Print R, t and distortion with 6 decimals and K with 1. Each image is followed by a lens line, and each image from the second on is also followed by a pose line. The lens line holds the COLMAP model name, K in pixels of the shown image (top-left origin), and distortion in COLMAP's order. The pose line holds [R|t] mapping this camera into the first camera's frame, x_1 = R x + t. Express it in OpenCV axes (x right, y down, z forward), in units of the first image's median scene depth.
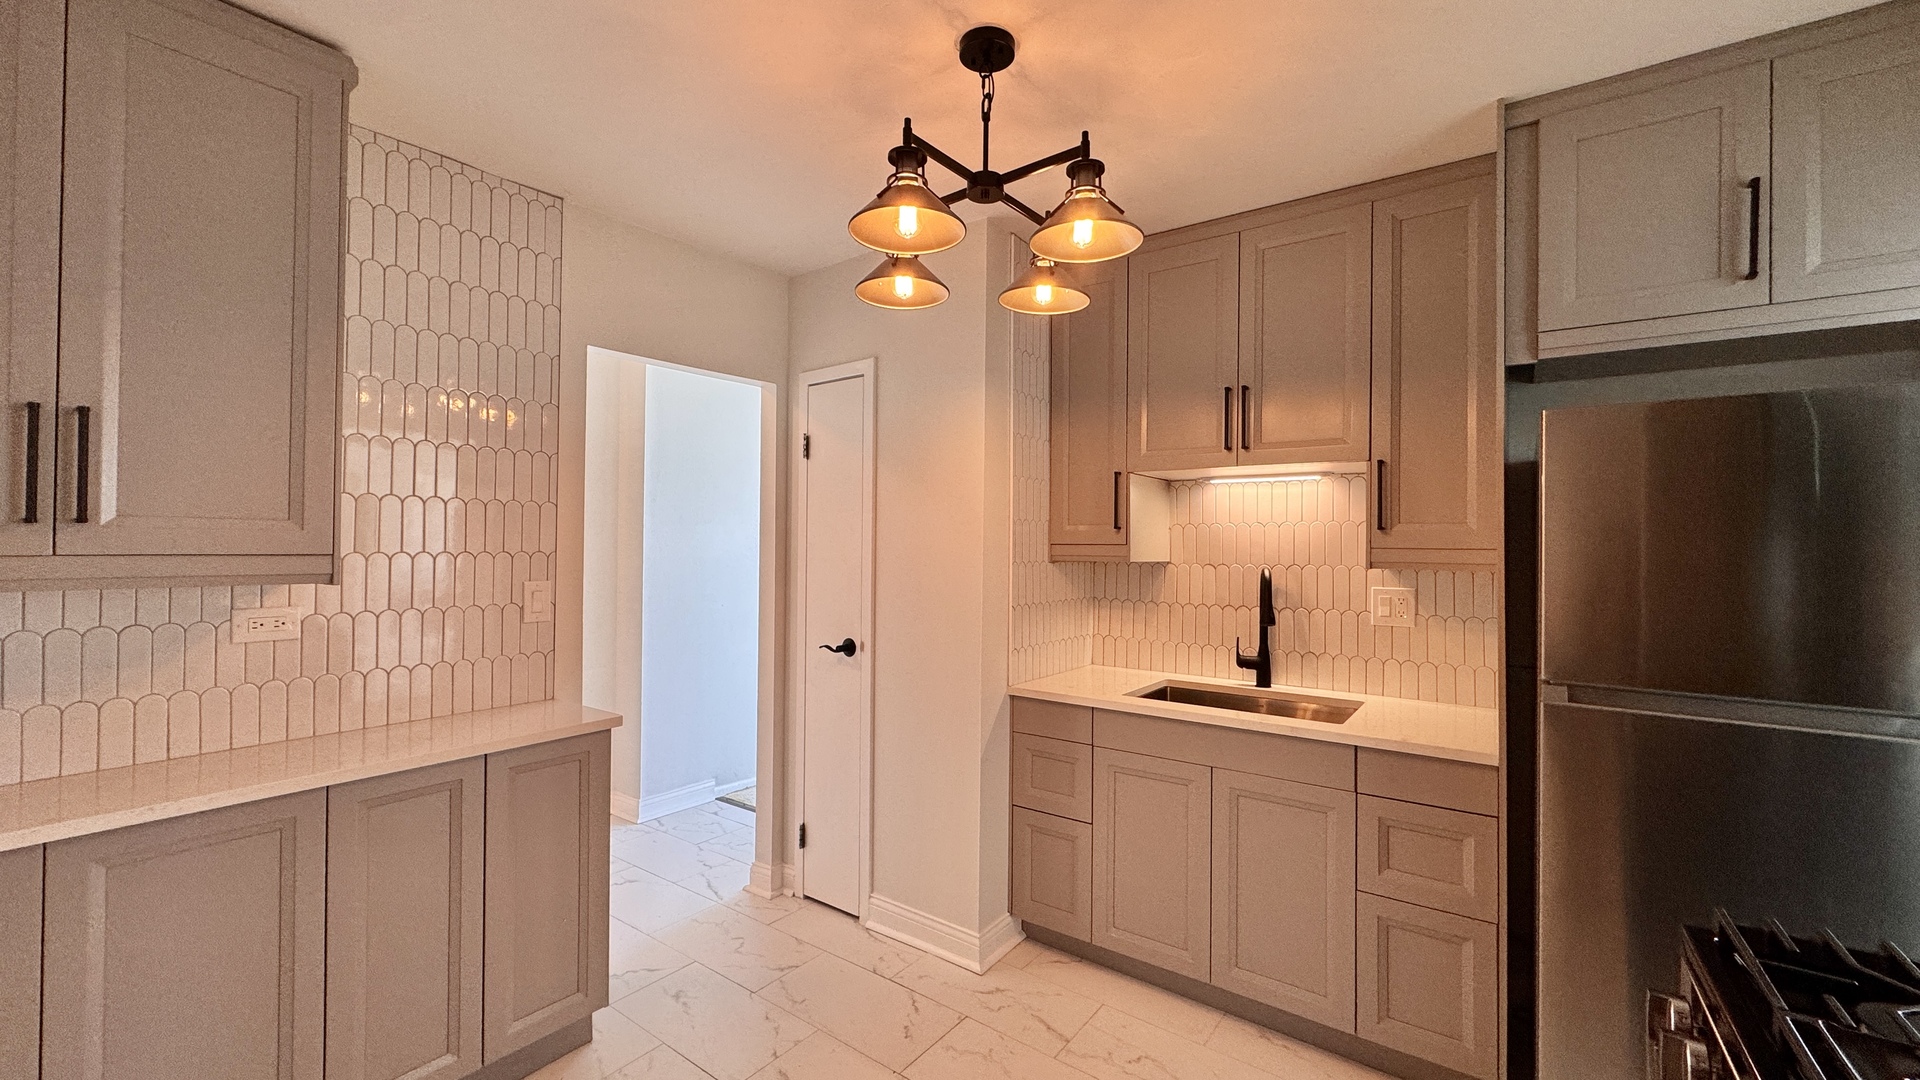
lens RADIAL K [[765.1, 0, 960.0], [0, 765.1, 540.0], [0, 0, 1]] dist [0.000035, -0.000013]
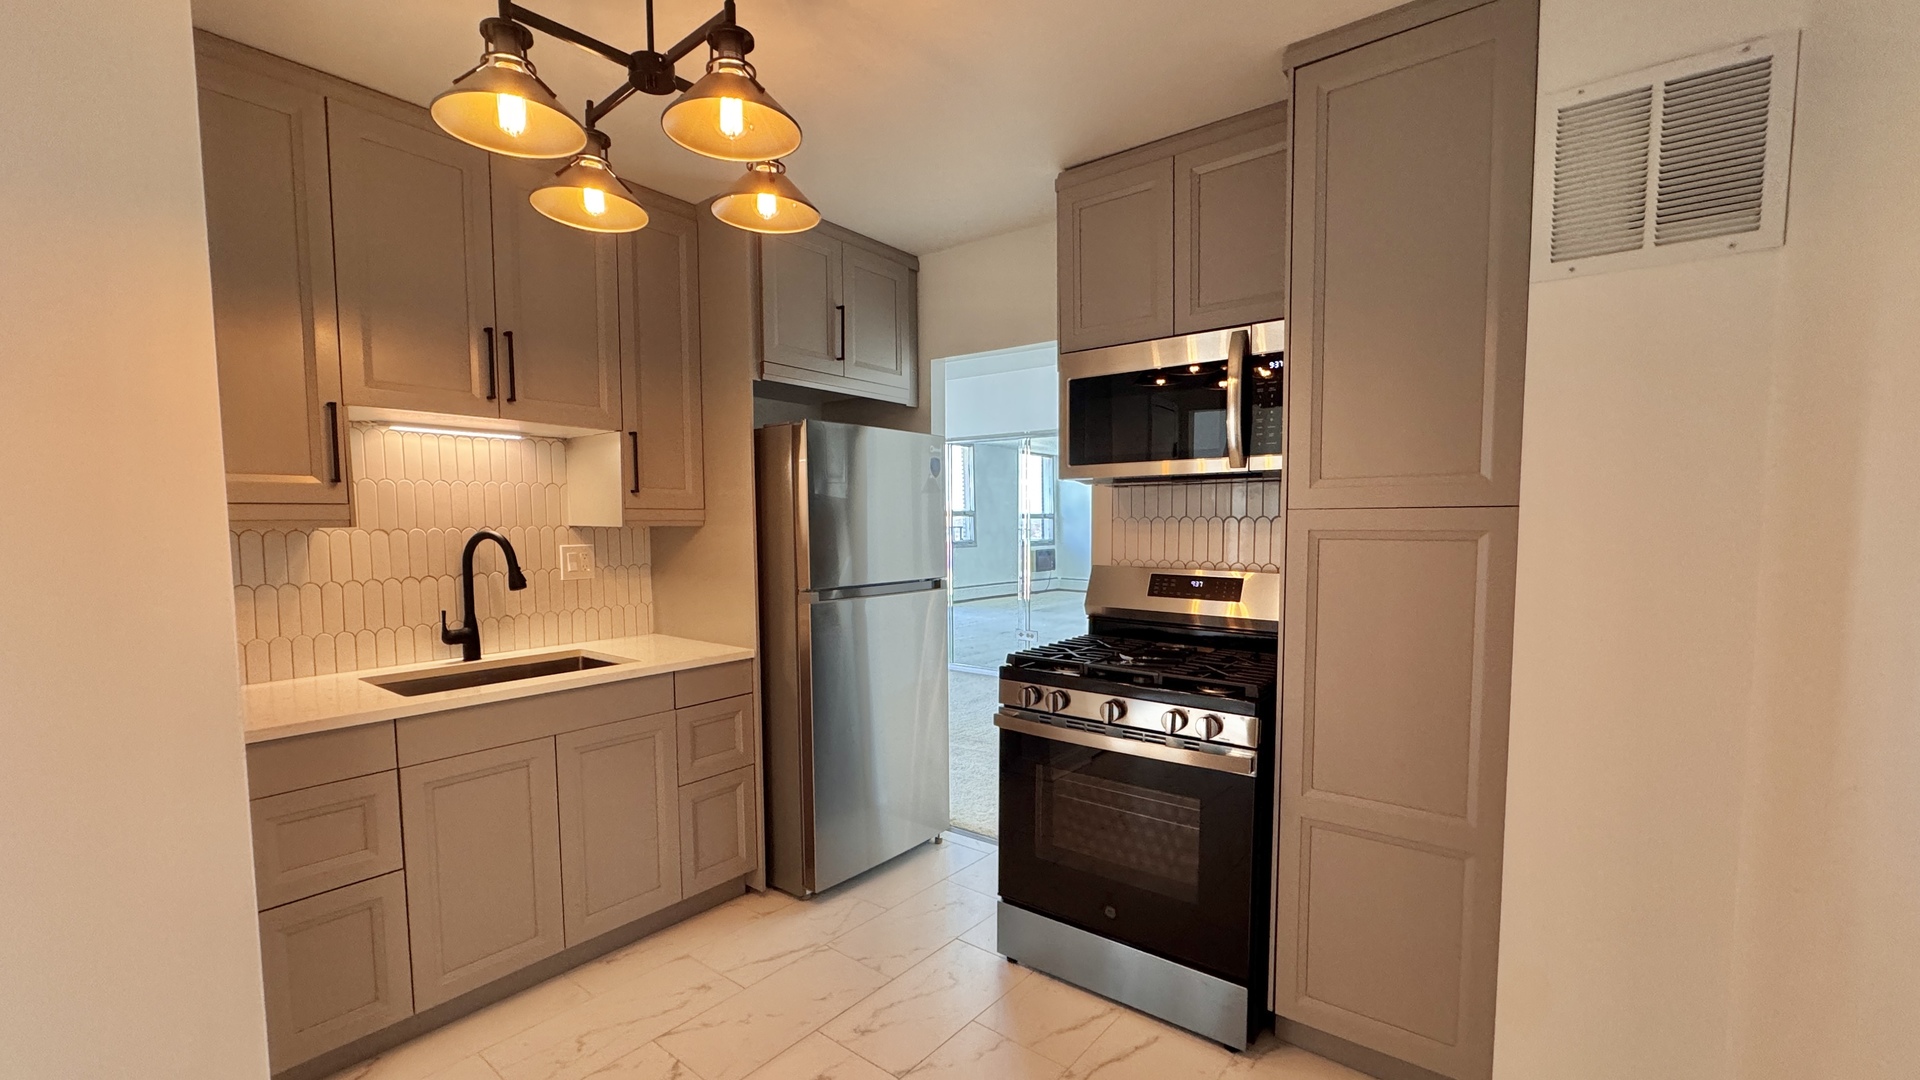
lens RADIAL K [[780.4, 0, 957.2], [0, 780.4, 576.7], [0, 0, 1]] dist [0.000396, 0.000028]
pose [[0.039808, -0.084594, 0.995620, -0.552591], [-0.002714, 0.996397, 0.084769, 0.011016], [-0.999204, -0.006077, 0.039435, 0.408255]]
